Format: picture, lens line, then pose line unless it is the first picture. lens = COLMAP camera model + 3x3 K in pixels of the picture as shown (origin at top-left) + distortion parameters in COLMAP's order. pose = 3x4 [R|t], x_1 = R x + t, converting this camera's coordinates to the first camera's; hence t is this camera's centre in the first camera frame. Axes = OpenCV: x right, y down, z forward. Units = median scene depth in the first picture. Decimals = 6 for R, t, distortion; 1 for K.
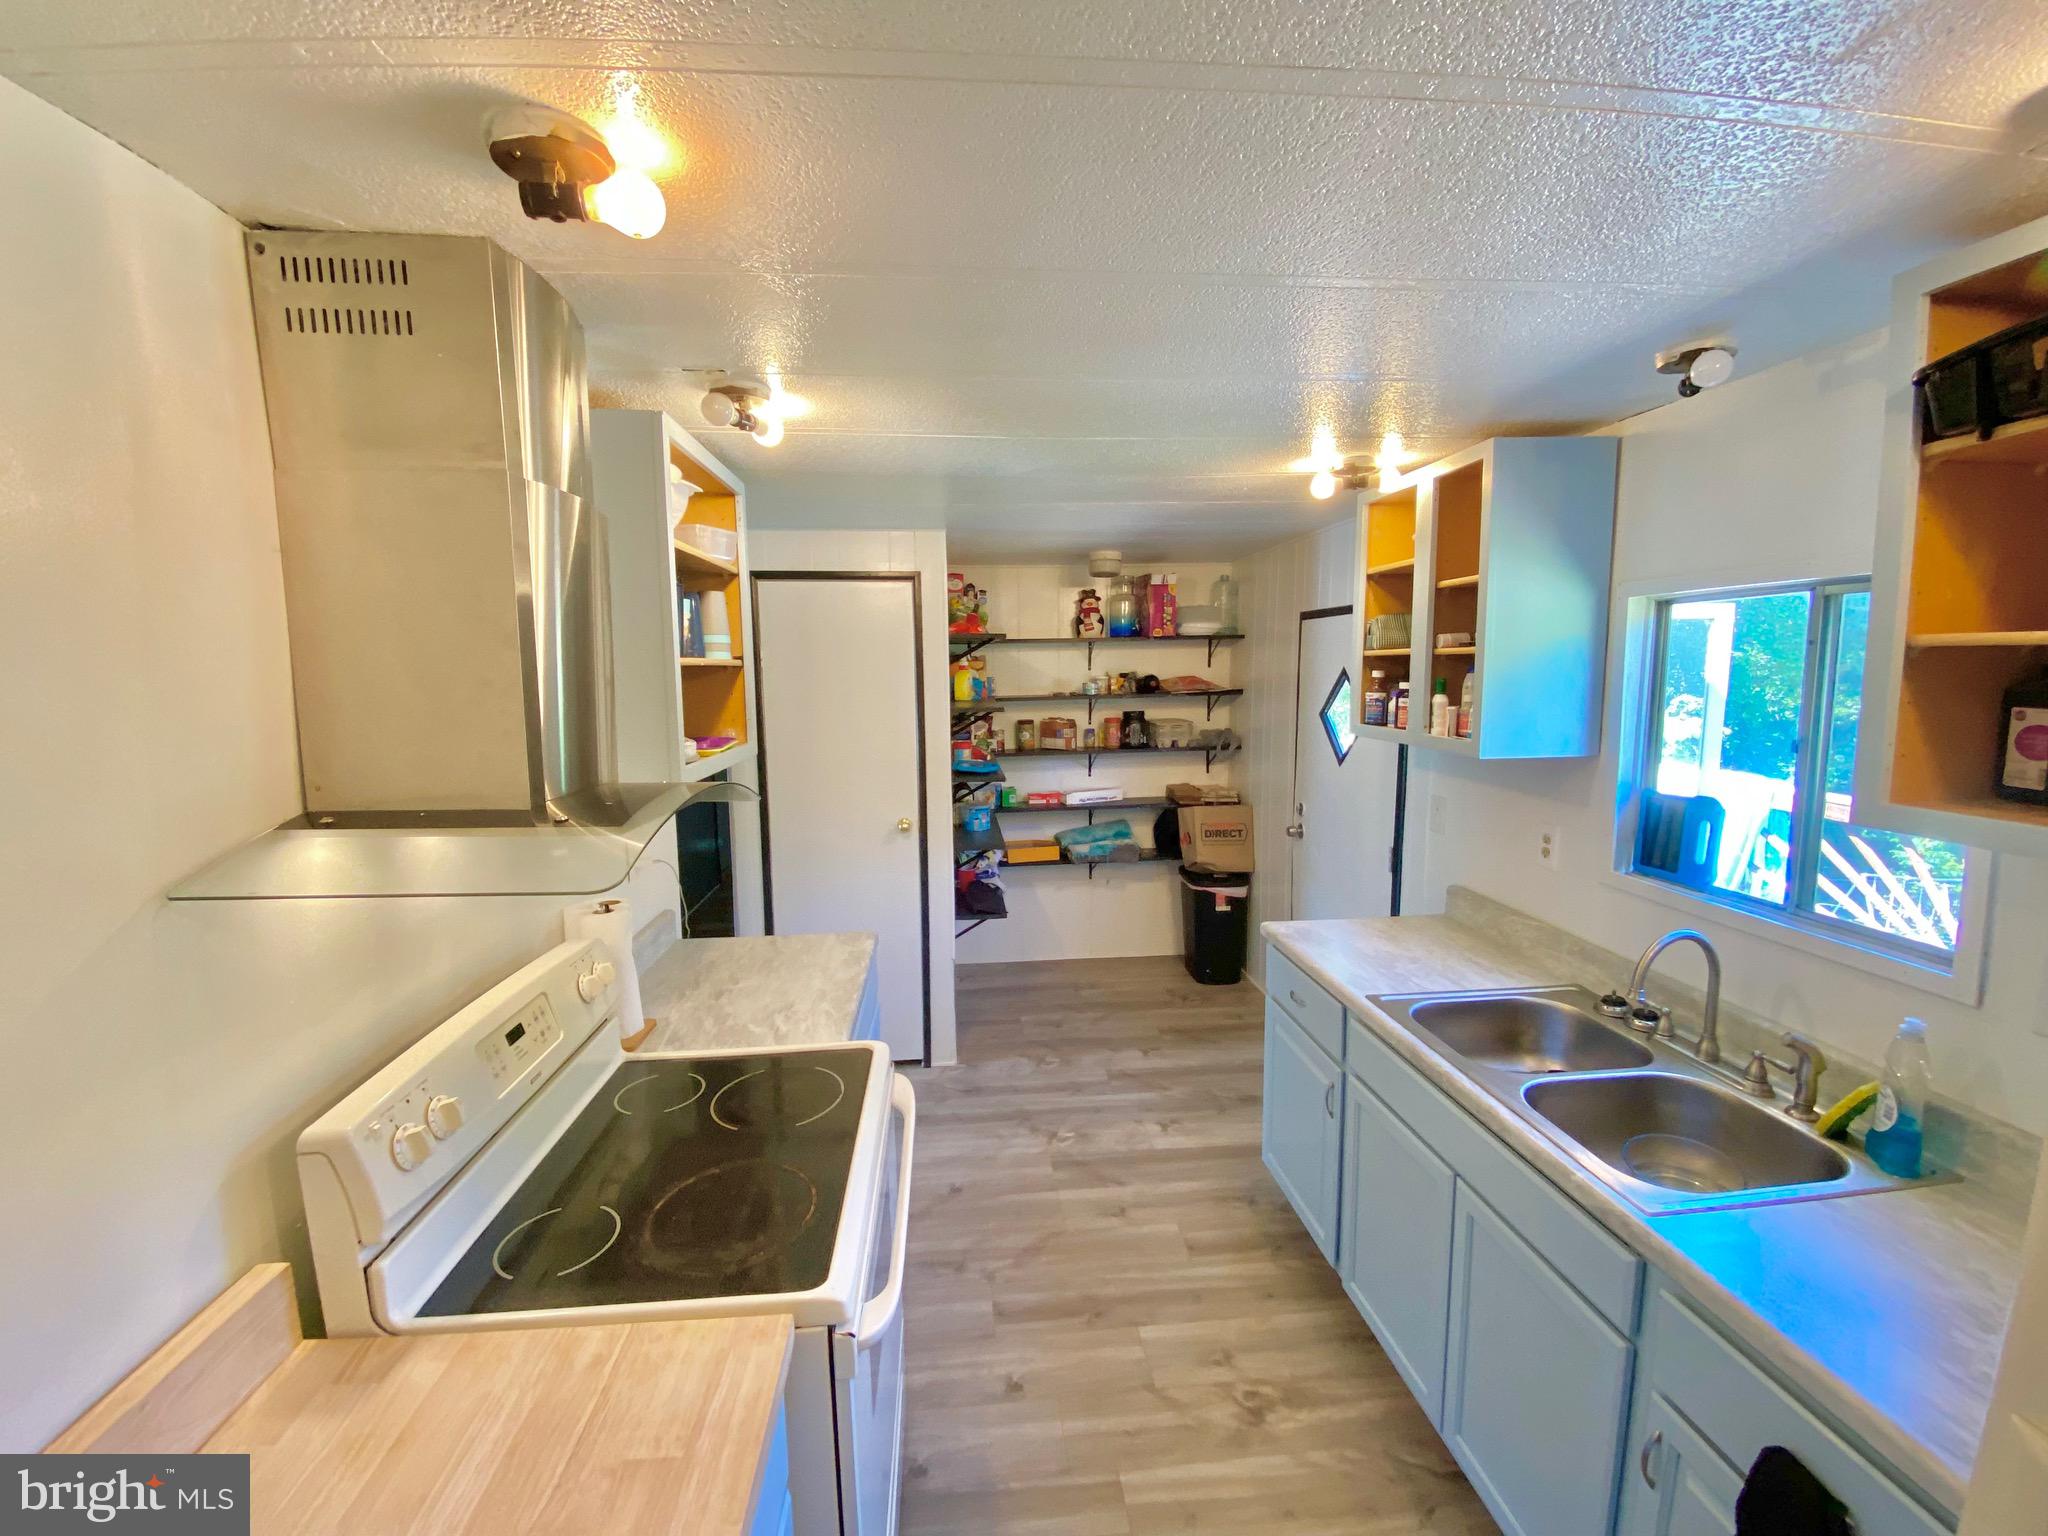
lens RADIAL K [[851.9, 0, 1011.3], [0, 851.9, 765.9], [0, 0, 1]] dist [0.023902, -0.021292]
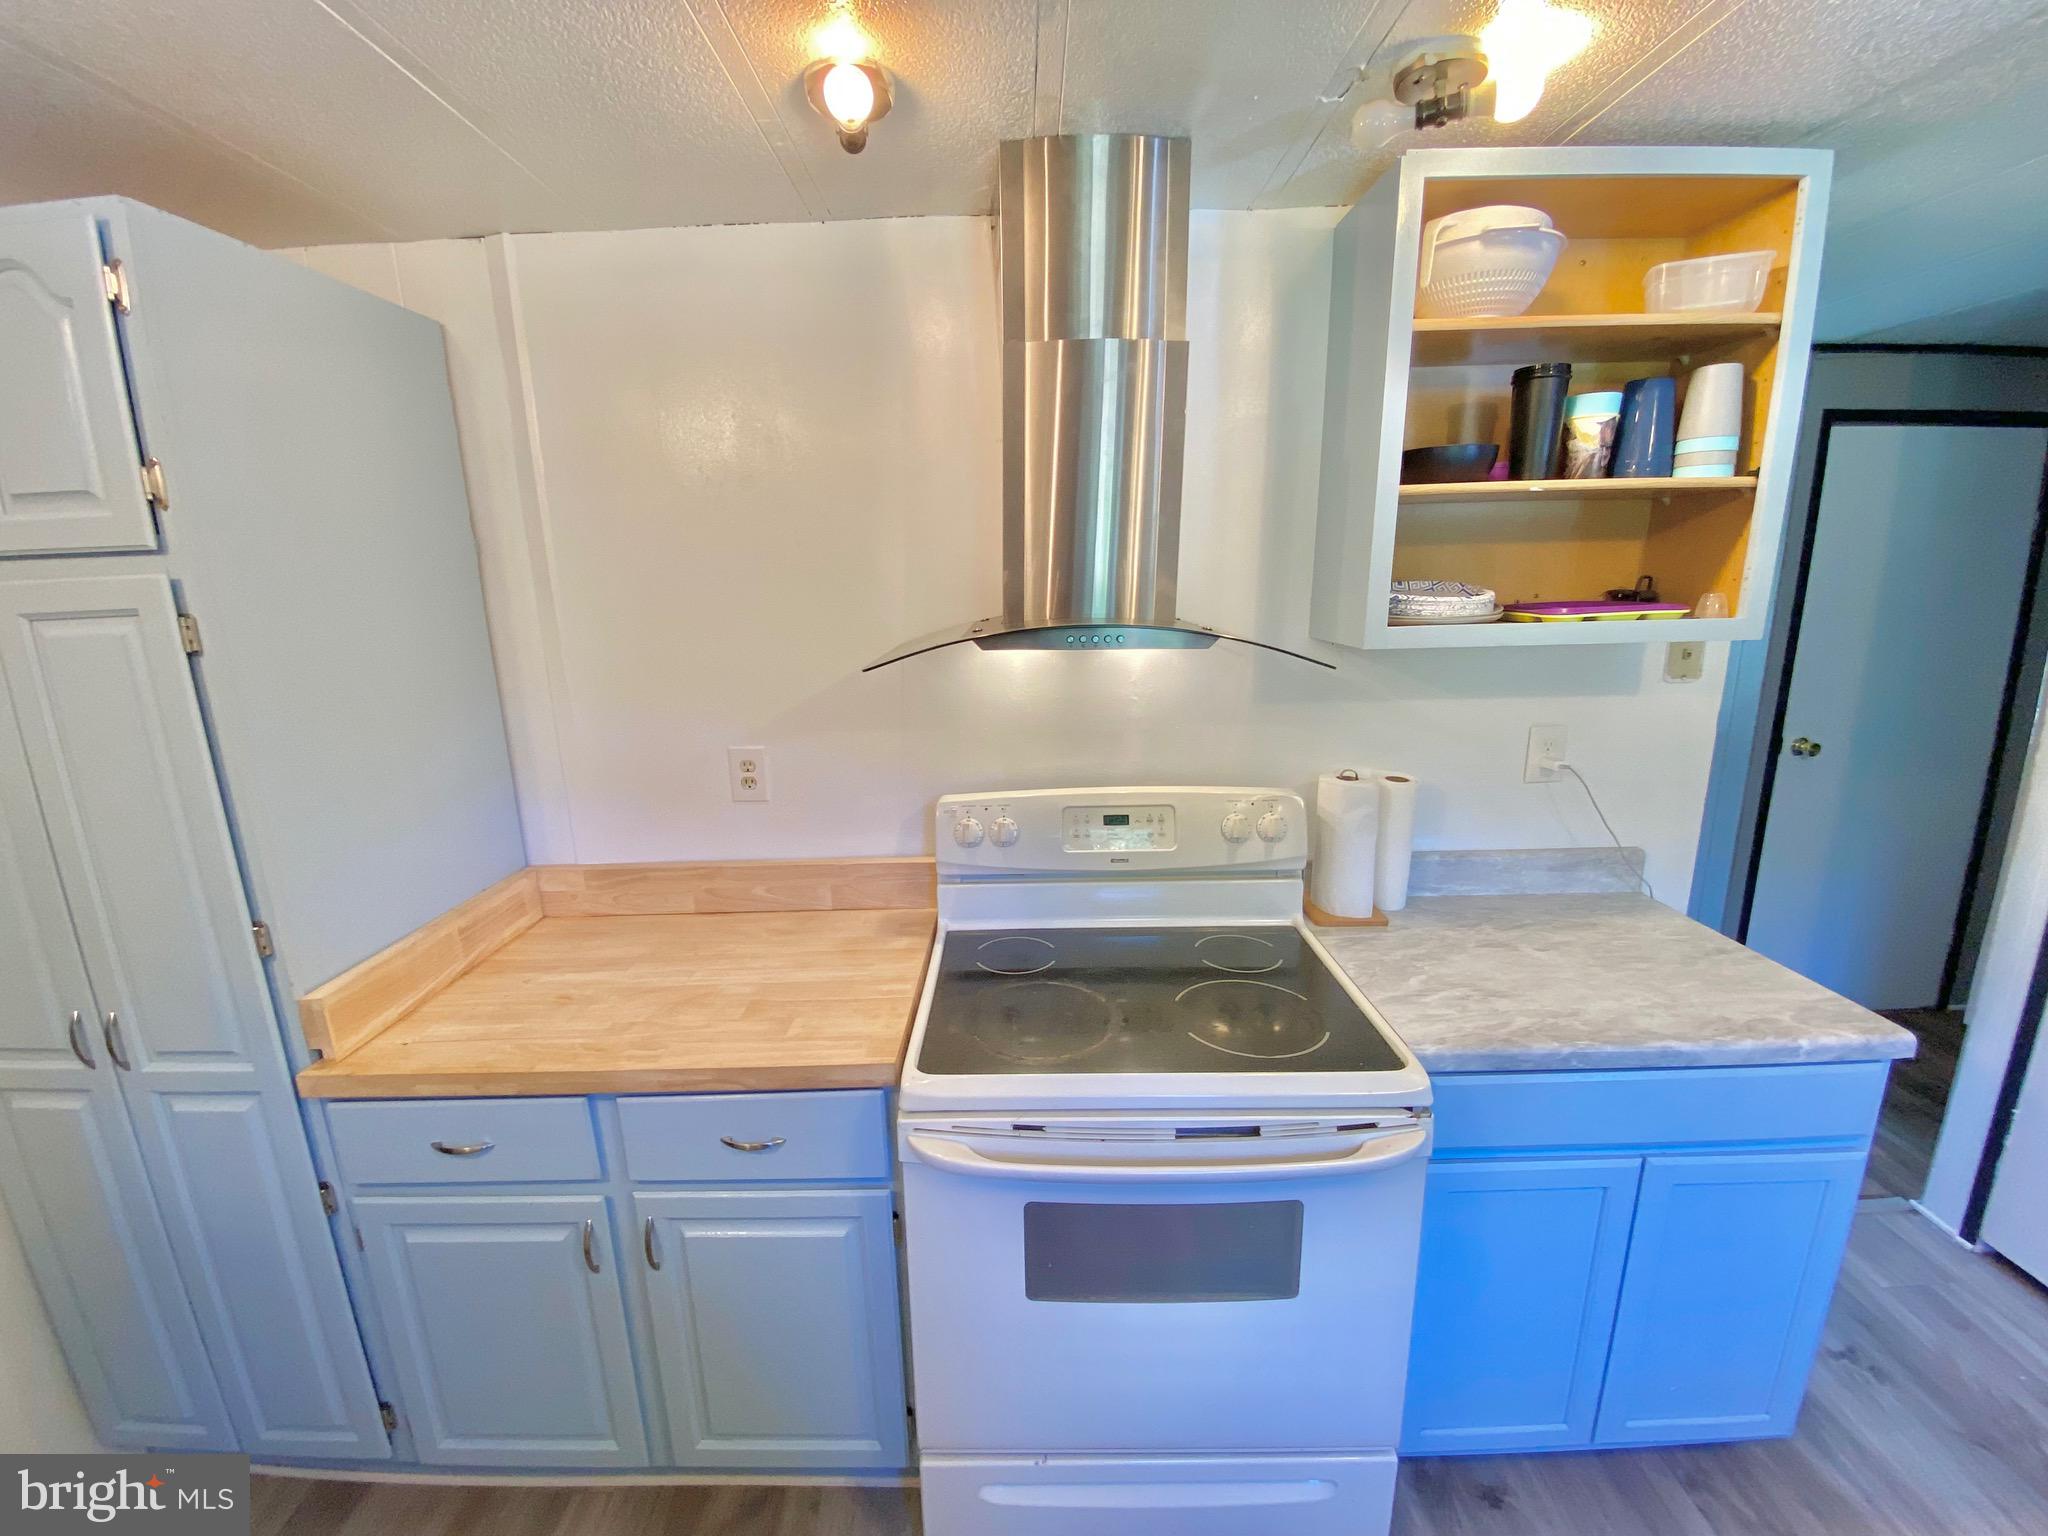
lens RADIAL K [[851.9, 0, 1011.3], [0, 851.9, 765.9], [0, 0, 1]] dist [0.023902, -0.021292]
pose [[-0.093890, 0.238756, -0.966530, 0.448669], [-0.095968, 0.964127, 0.247484, -0.036048], [0.990946, 0.115992, -0.067609, 0.696143]]
